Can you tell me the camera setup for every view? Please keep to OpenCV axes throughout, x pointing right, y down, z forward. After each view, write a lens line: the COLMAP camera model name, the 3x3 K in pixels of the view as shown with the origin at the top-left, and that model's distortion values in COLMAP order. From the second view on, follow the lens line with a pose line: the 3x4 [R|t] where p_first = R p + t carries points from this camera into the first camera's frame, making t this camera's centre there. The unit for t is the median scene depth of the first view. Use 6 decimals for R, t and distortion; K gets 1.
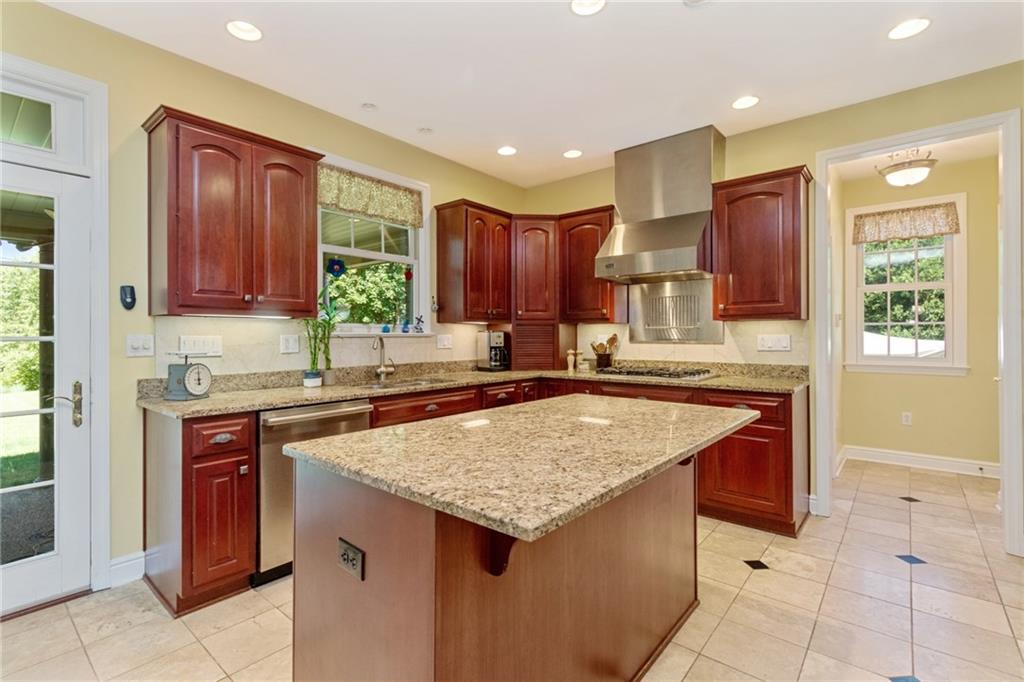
lens RADIAL K [[473.1, 0, 486.4], [0, 473.1, 335.2], [0, 0, 1]] dist [0.008435, 0.000064]
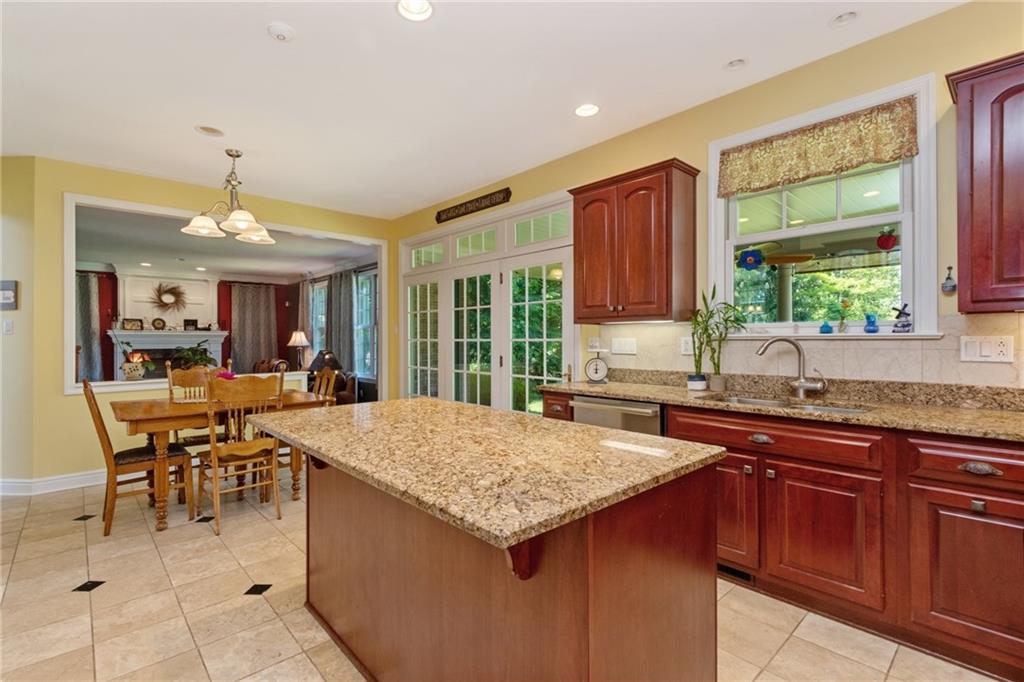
lens RADIAL K [[473.1, 0, 511.2], [0, 473.1, 339.6], [0, 0, 1]] dist [0.008435, 0.000064]
pose [[-0.103273, 0.001579, -0.994652, 0.629033], [0.002065, 0.999997, 0.001373, 0.001961], [0.994651, -0.001912, -0.103275, 0.690719]]
